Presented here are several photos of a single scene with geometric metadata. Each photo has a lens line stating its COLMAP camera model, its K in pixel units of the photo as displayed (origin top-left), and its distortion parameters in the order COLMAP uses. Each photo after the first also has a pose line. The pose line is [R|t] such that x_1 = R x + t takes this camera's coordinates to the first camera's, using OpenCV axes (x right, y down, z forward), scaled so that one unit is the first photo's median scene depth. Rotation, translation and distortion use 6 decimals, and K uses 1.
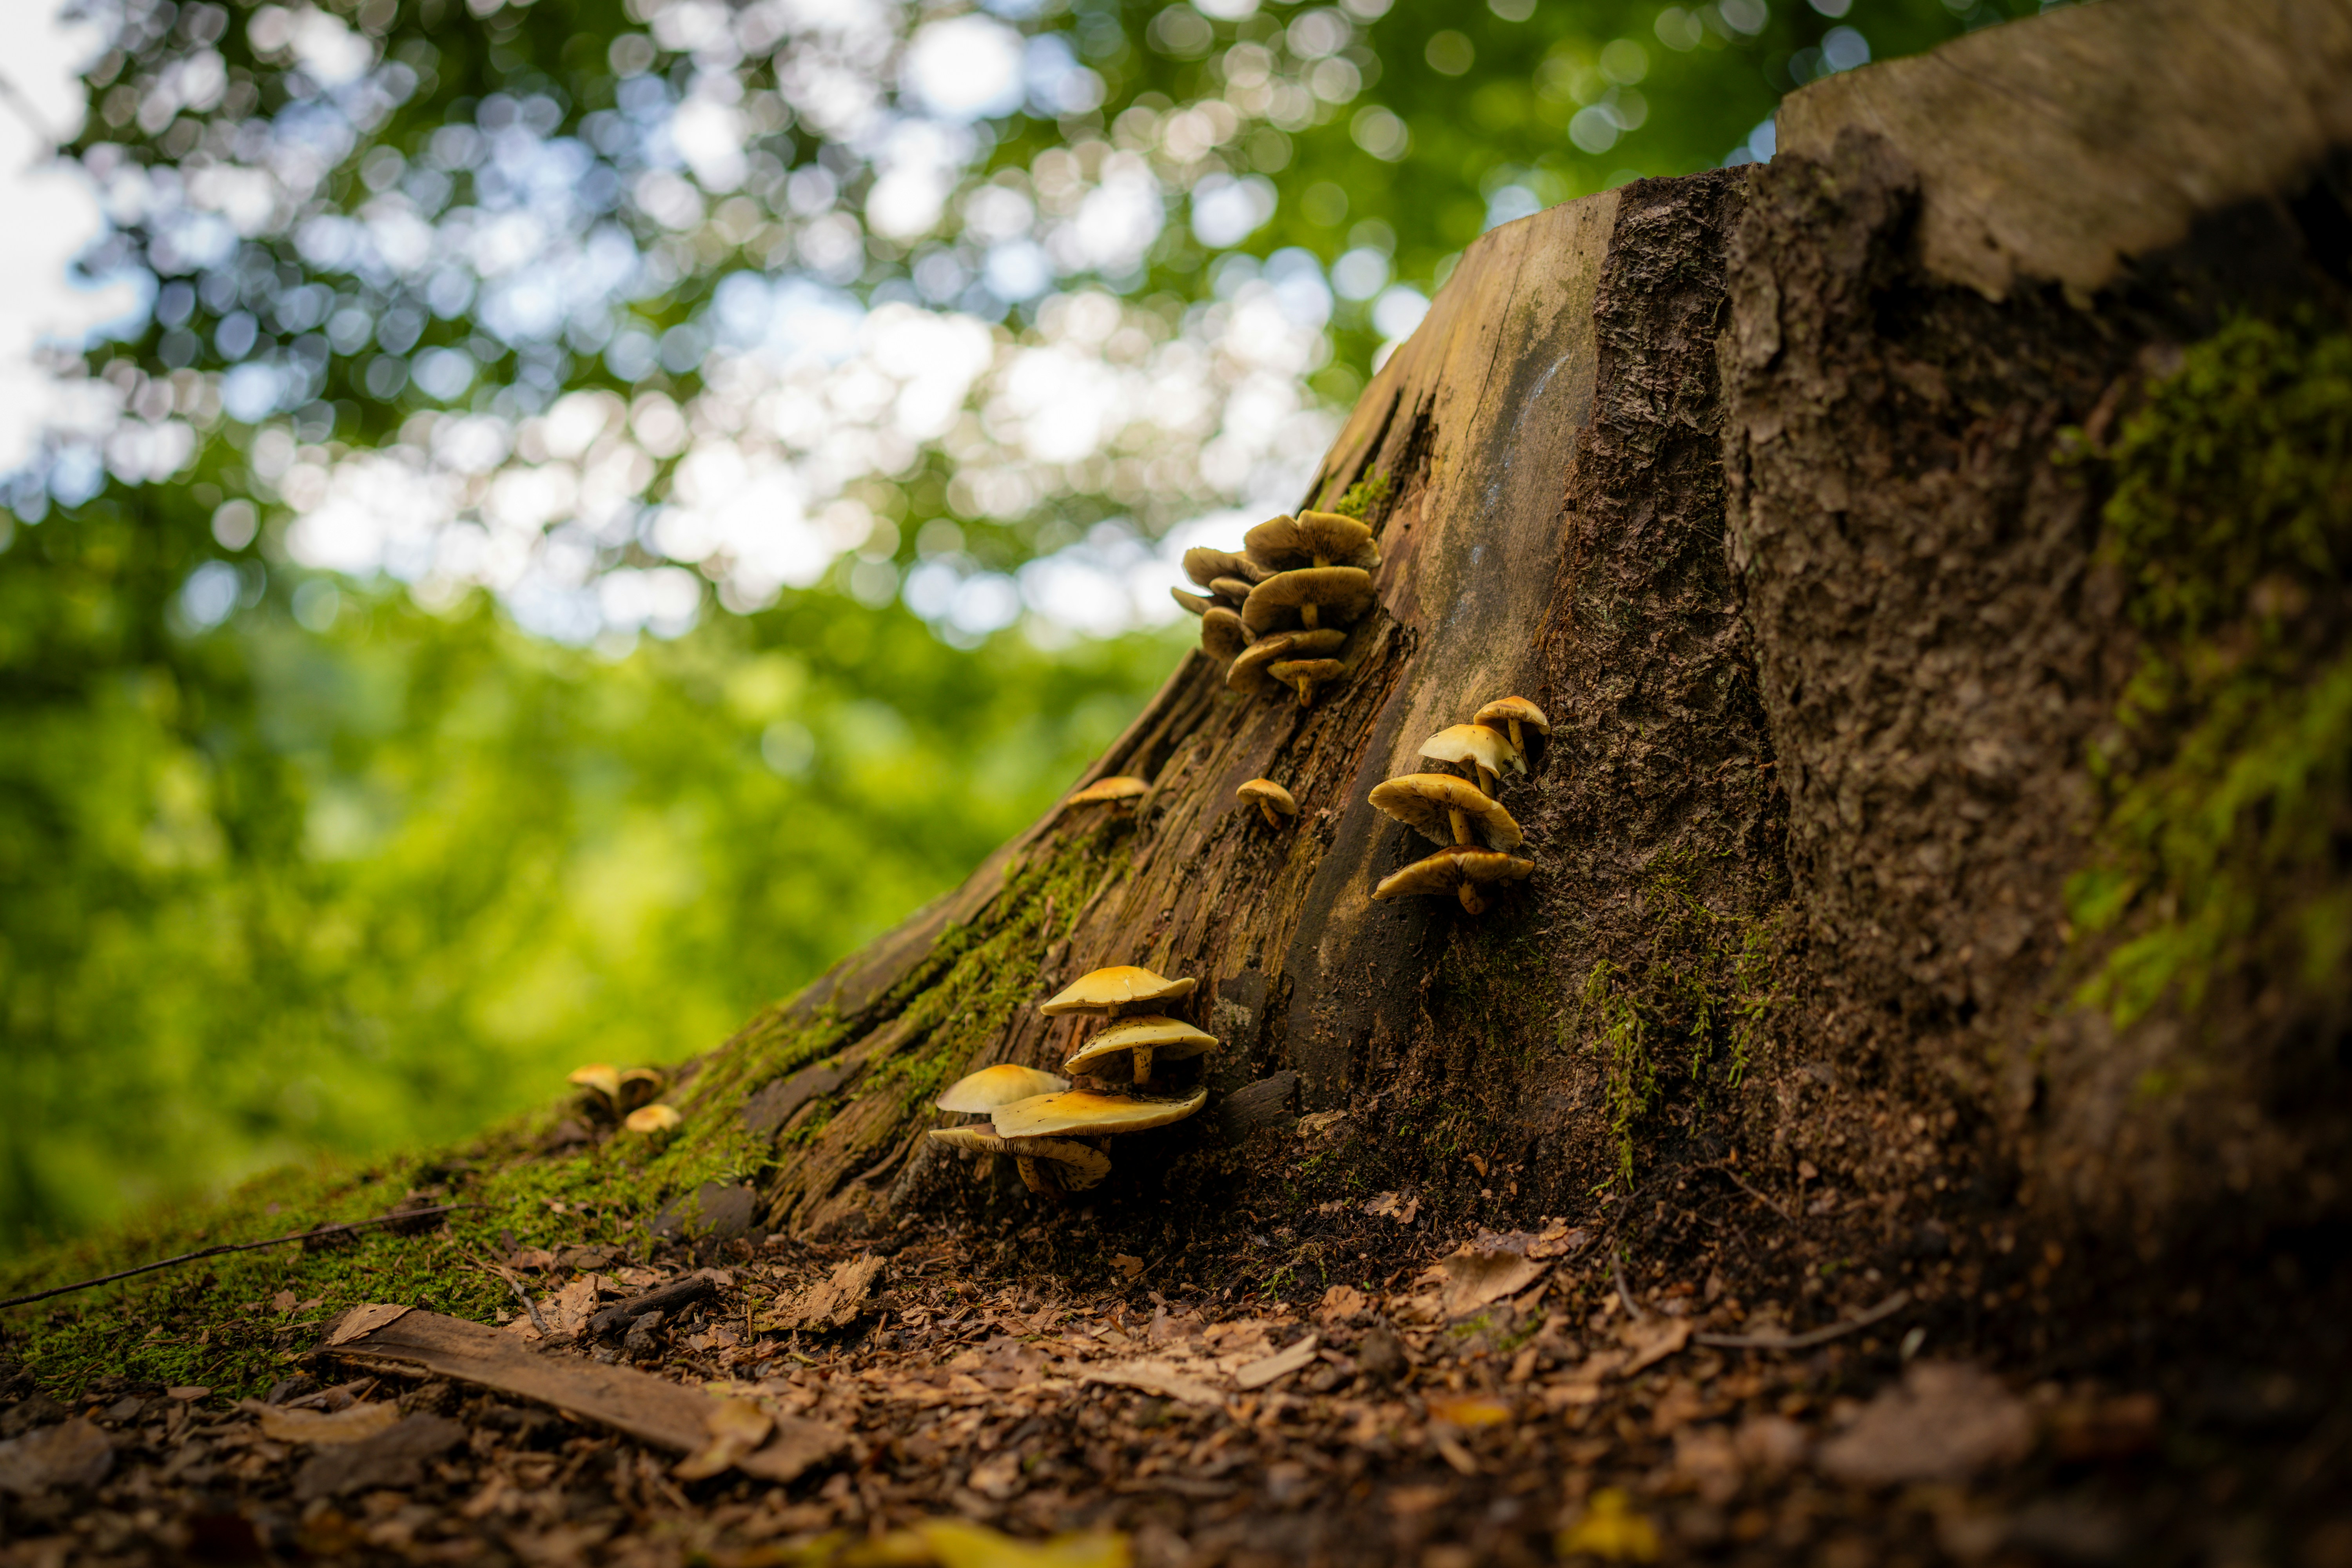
lens RADIAL K [[2347.9, 0, 1176.0], [0, 2347.9, 784.0], [0, 0, 1]] dist [-0.157992, 0.182153]
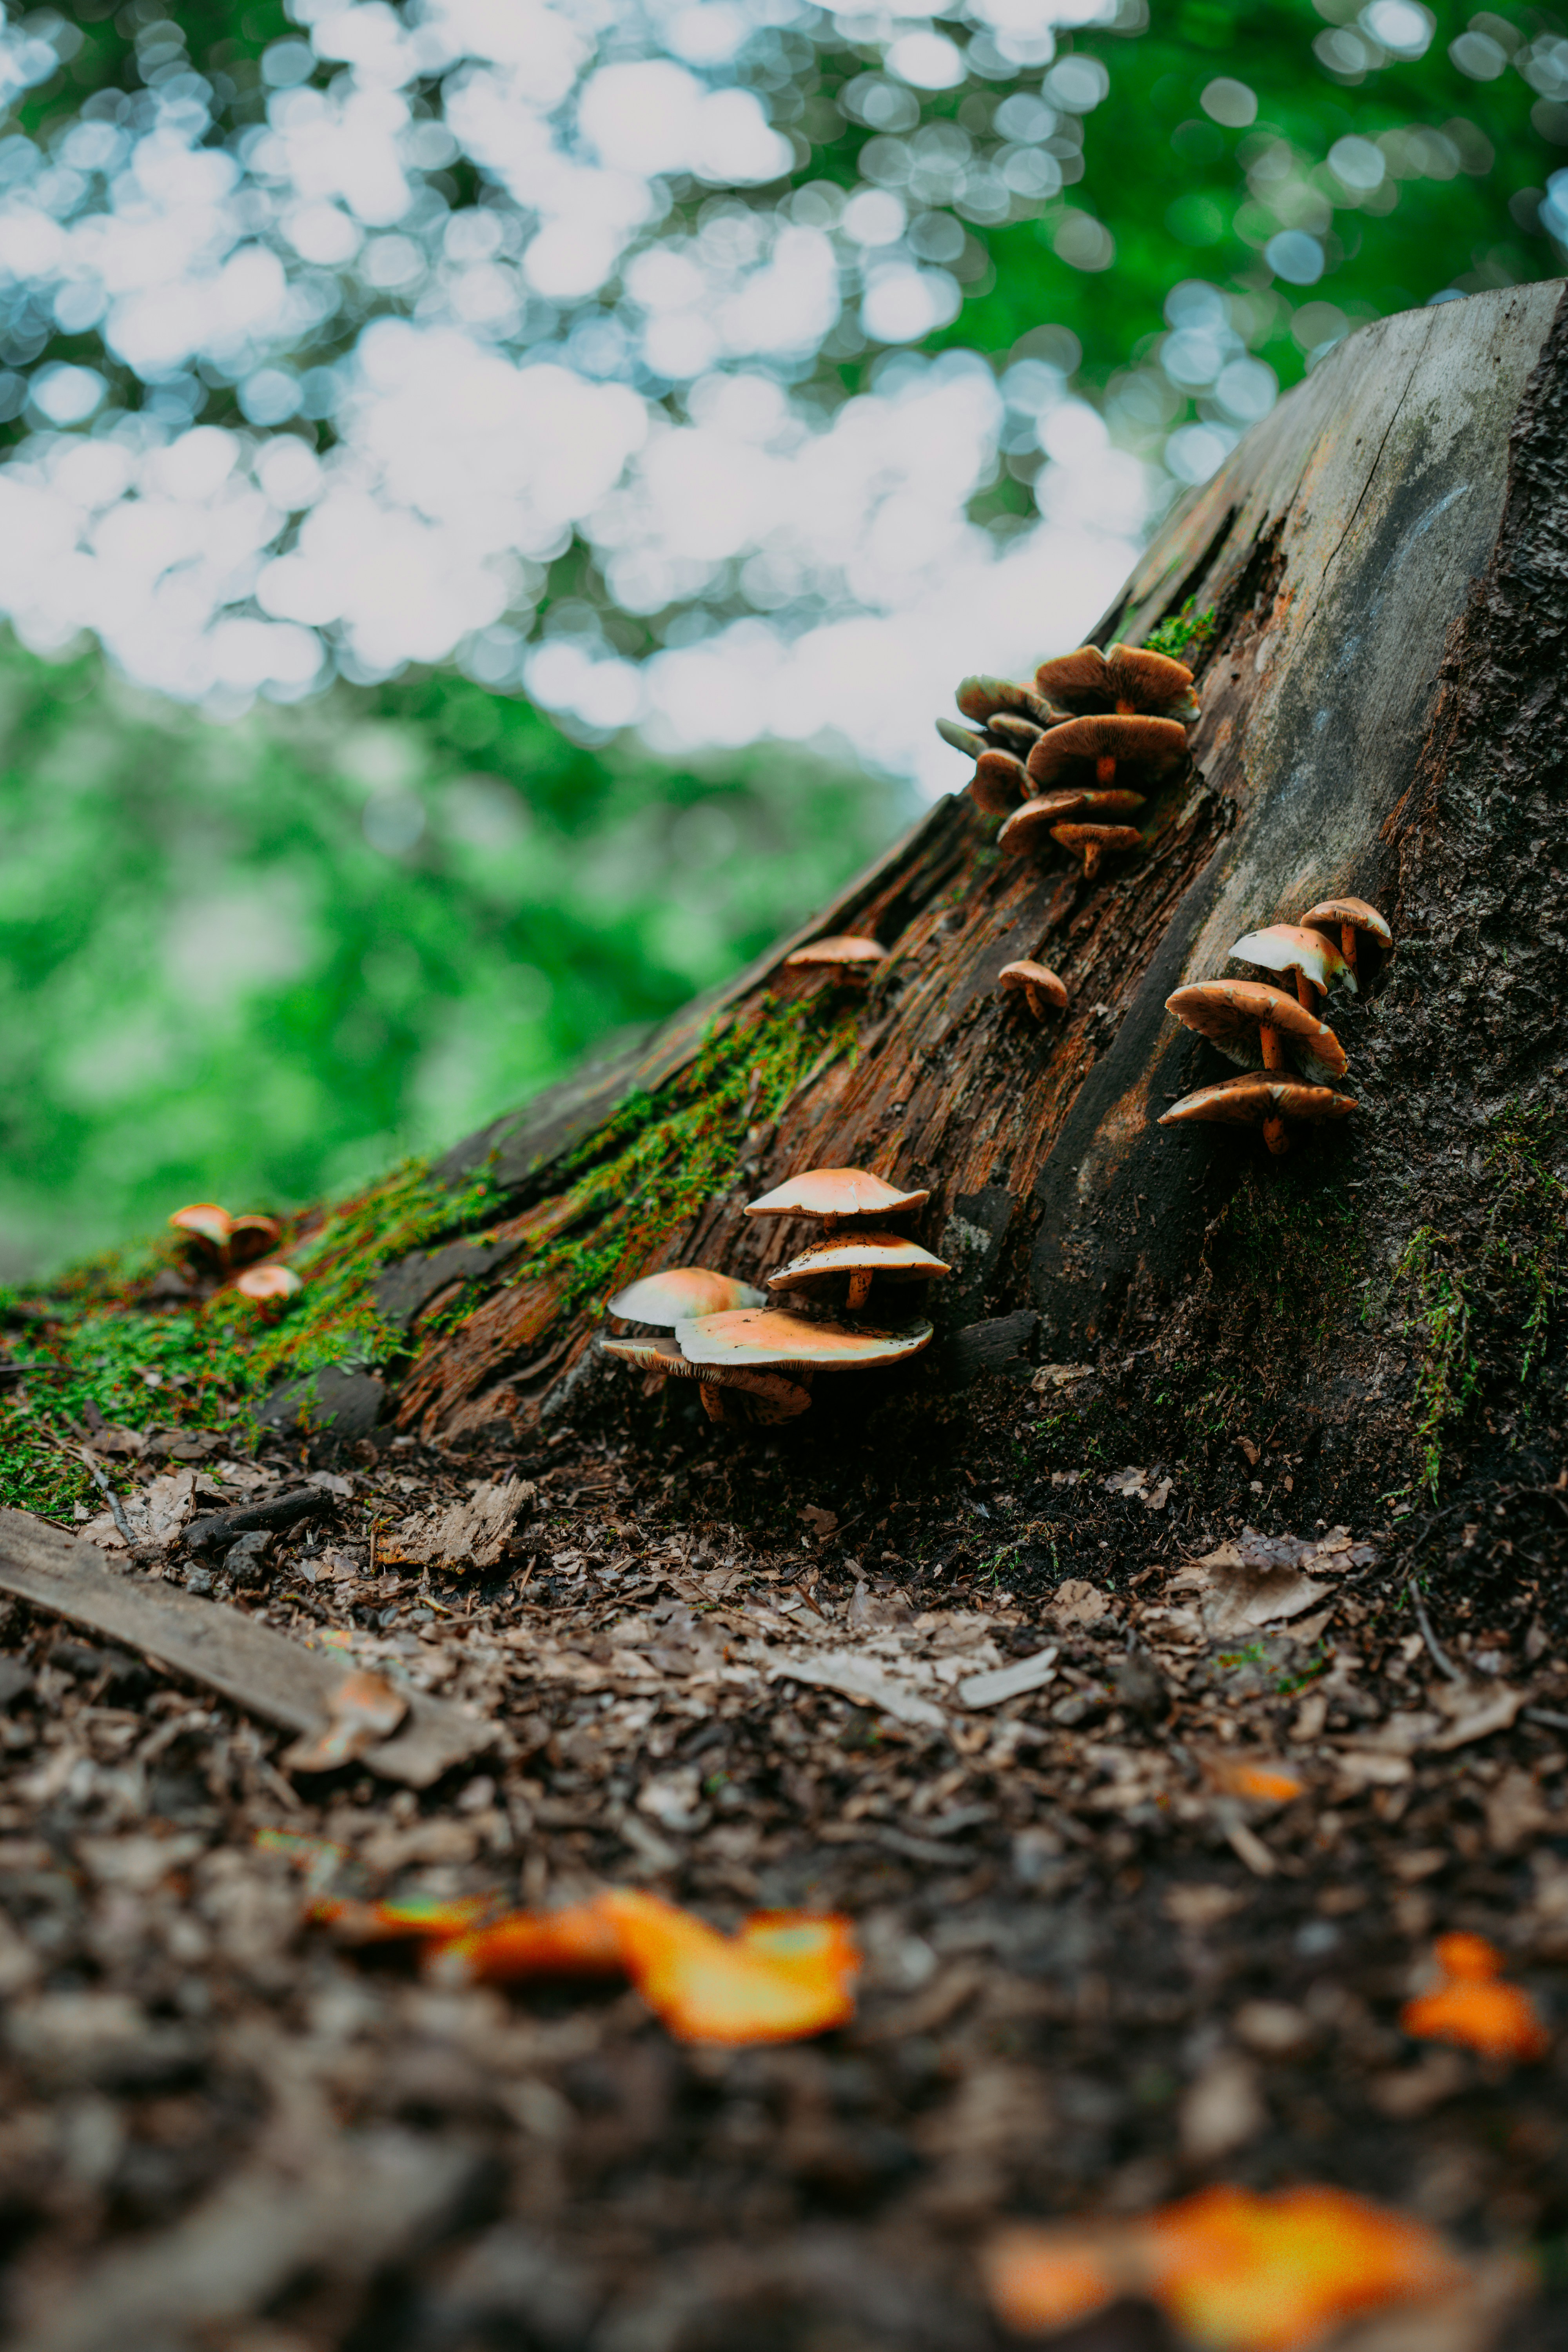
lens RADIAL K [[2348.5, 0, 753.8], [0, 2348.5, 1196.4], [0, 0, 1]] dist [-0.156018, 0.249295]
pose [[0.995046, 0.099318, 0.004473, -0.060824], [-0.099060, 0.986643, 0.129314, -0.018668], [0.008430, -0.129116, 0.991594, 0.170431]]
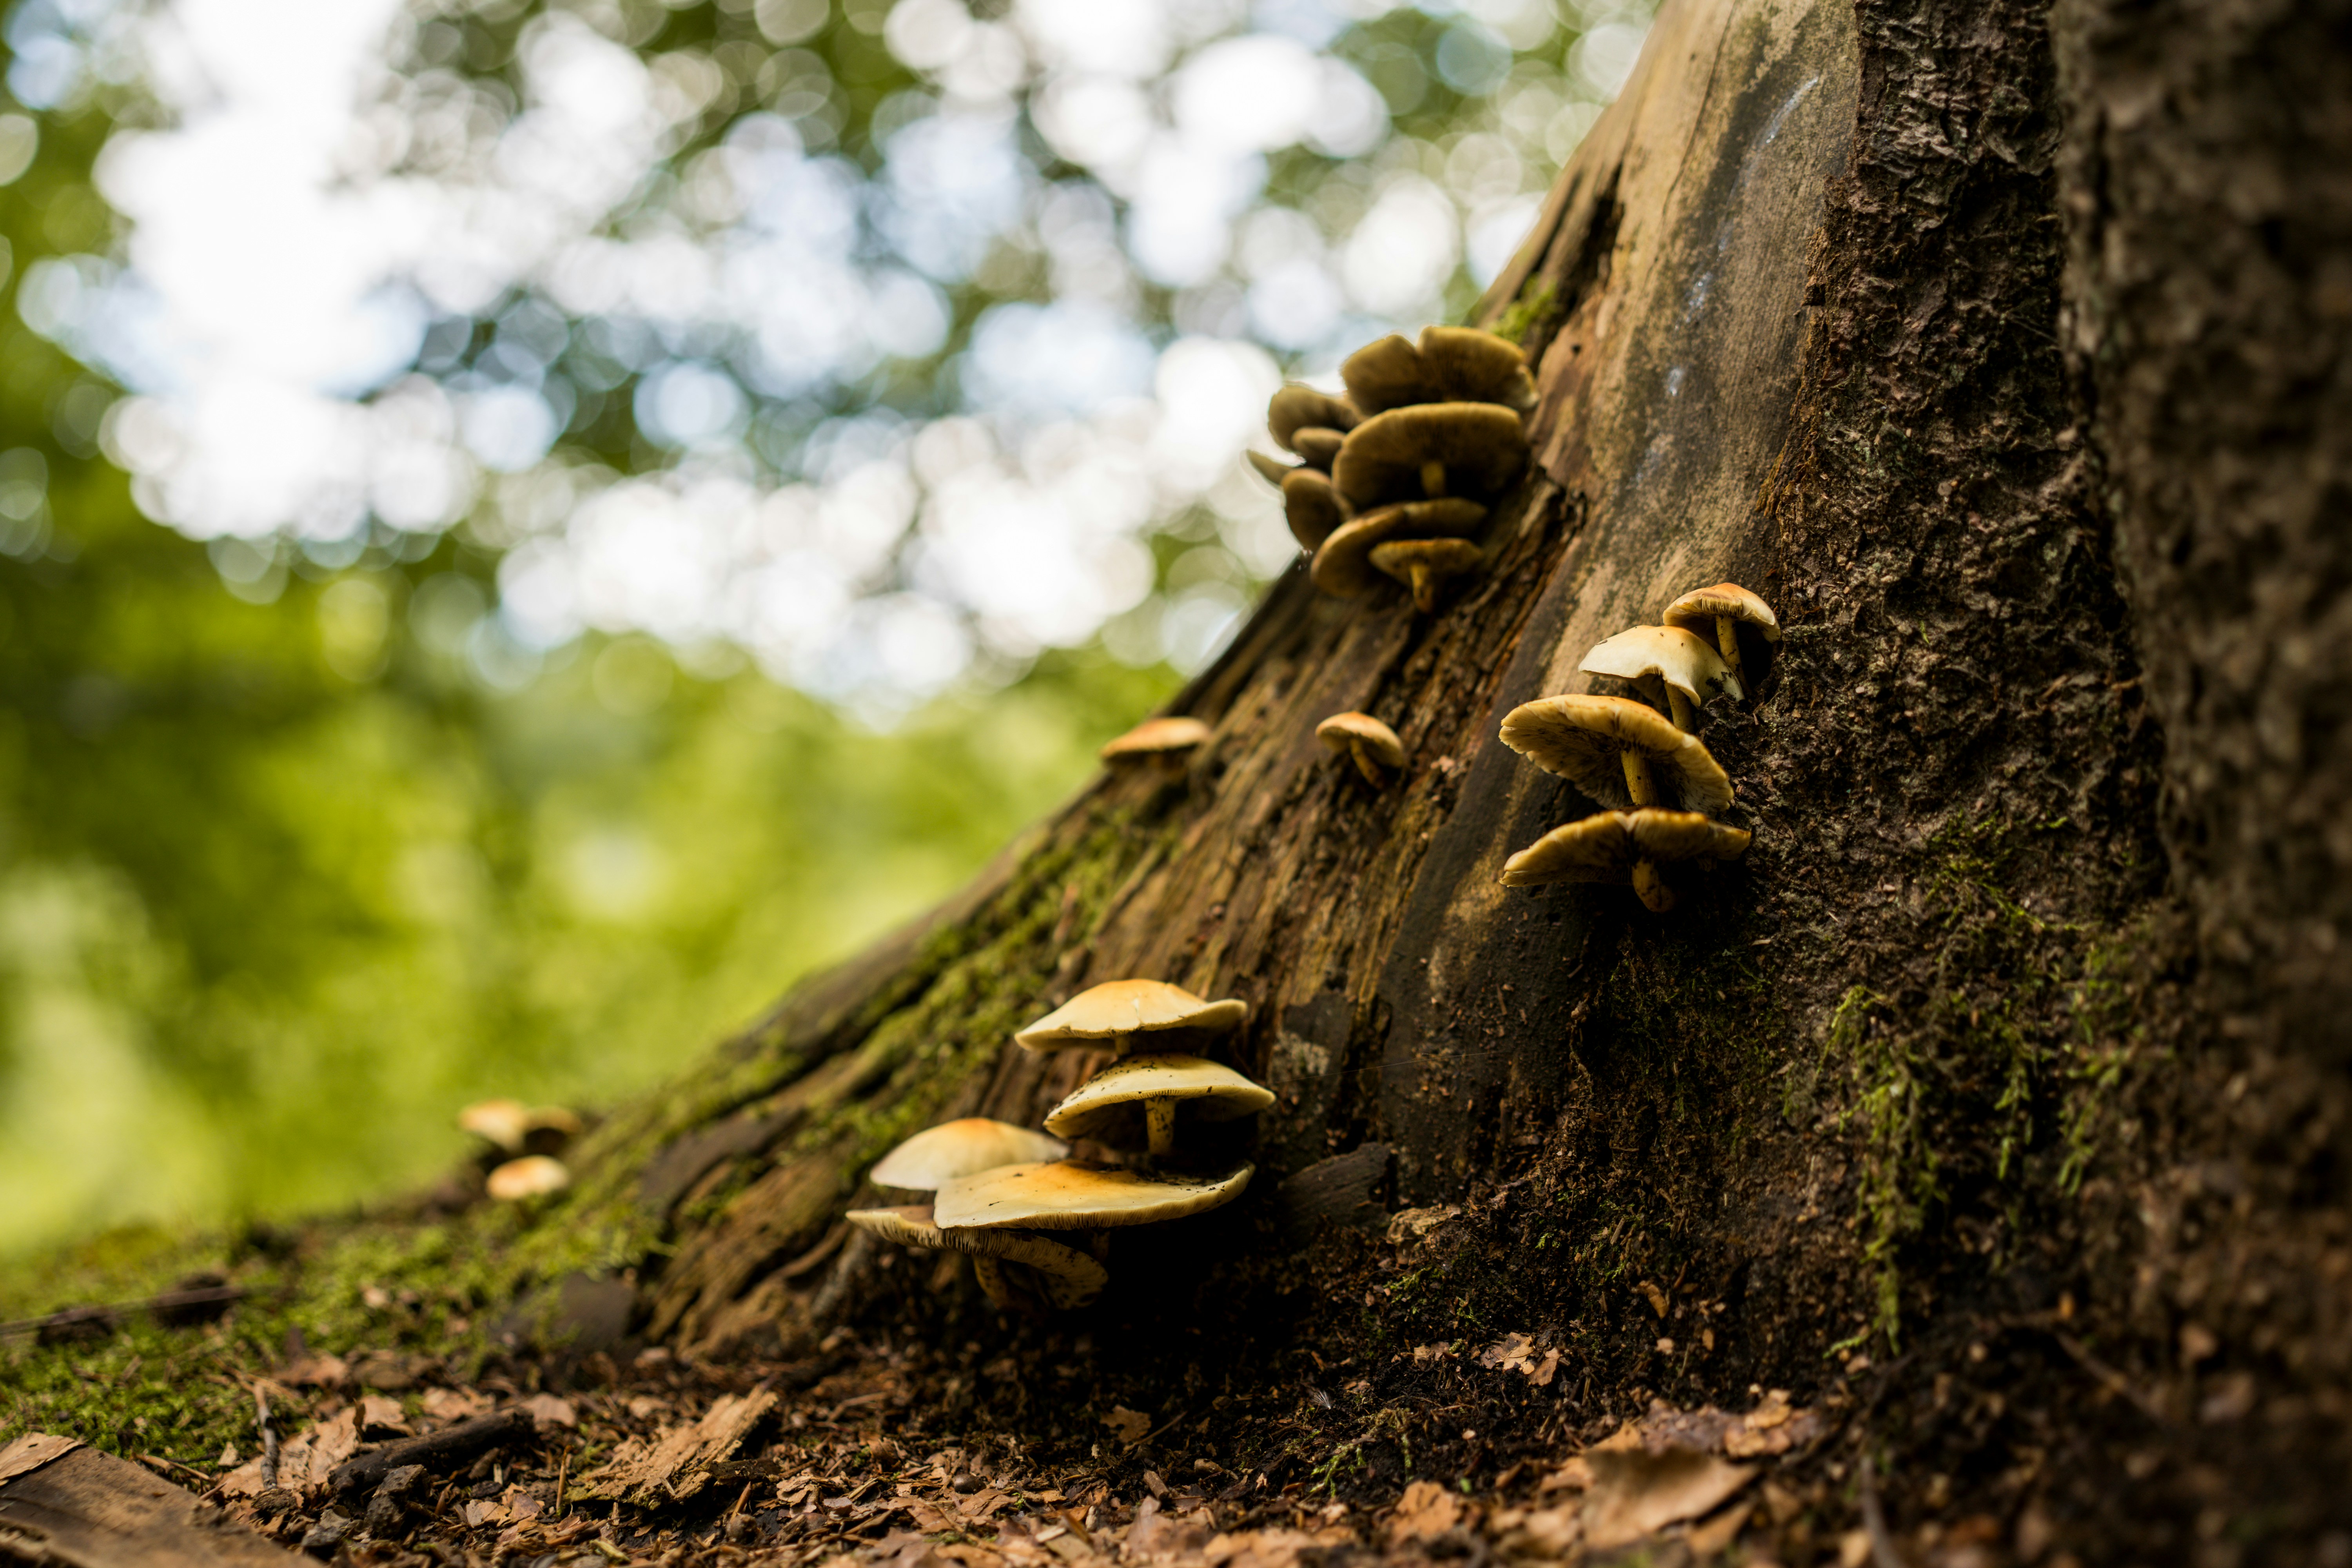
lens RADIAL K [[2352.8, 0, 1176.0], [0, 2352.8, 784.0], [0, 0, 1]] dist [-0.132372, 0.239530]
pose [[0.991909, 0.016949, -0.125814, 0.075730], [-0.020571, 0.999409, -0.027541, 0.040705], [0.125273, 0.029907, 0.991672, 0.335463]]
